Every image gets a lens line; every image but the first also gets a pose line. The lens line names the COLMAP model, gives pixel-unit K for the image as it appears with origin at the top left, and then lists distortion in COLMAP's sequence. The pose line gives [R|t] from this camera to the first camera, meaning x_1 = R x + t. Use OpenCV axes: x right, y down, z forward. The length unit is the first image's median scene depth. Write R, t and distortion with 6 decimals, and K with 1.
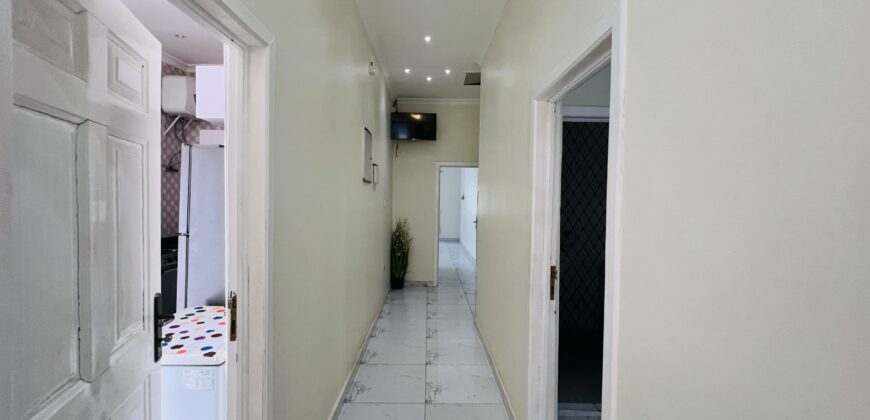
lens RADIAL K [[352.2, 0, 435.0], [0, 352.2, 204.4], [0, 0, 1]] dist [-0.002929, 0.001261]
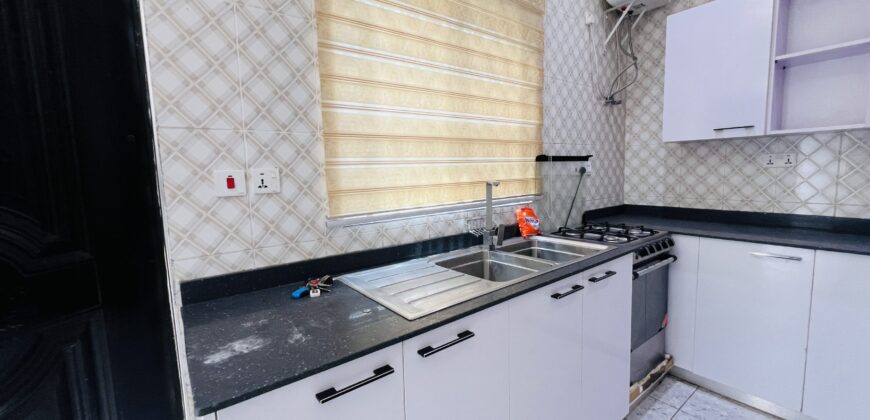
lens RADIAL K [[352.2, 0, 433.2], [0, 352.2, 207.2], [0, 0, 1]] dist [-0.002929, 0.001261]
pose [[0.603436, 0.045057, -0.796138, -0.437463], [0.025000, 0.996843, 0.075365, 0.033945], [0.797020, -0.065382, 0.600404, 0.357658]]
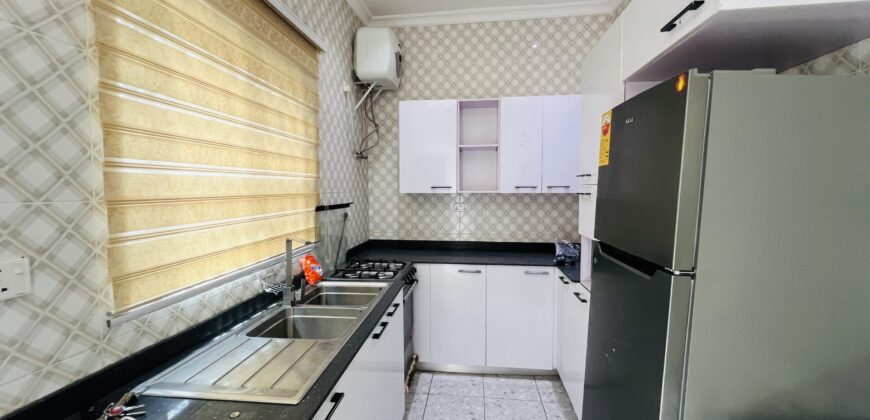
lens RADIAL K [[352.2, 0, 437.2], [0, 352.2, 206.8], [0, 0, 1]] dist [-0.002929, 0.001261]
pose [[0.993284, -0.016384, -0.114534, -0.507192], [0.019996, 0.999336, 0.030460, -0.011306], [0.113959, -0.032546, 0.992952, 0.262236]]
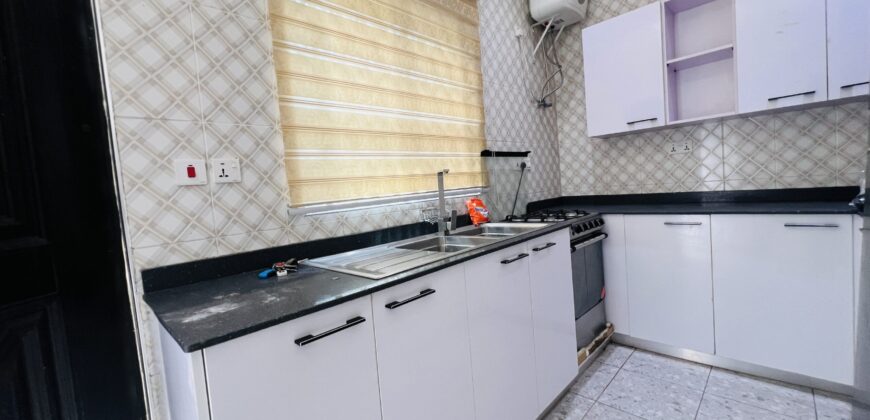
lens RADIAL K [[352.2, 0, 433.8], [0, 352.2, 207.9], [0, 0, 1]] dist [-0.002929, 0.001261]
pose [[0.703075, -0.036220, -0.710193, -0.414673], [0.081079, 0.996272, 0.029456, 0.069612], [0.706479, -0.078291, 0.703391, 0.333387]]
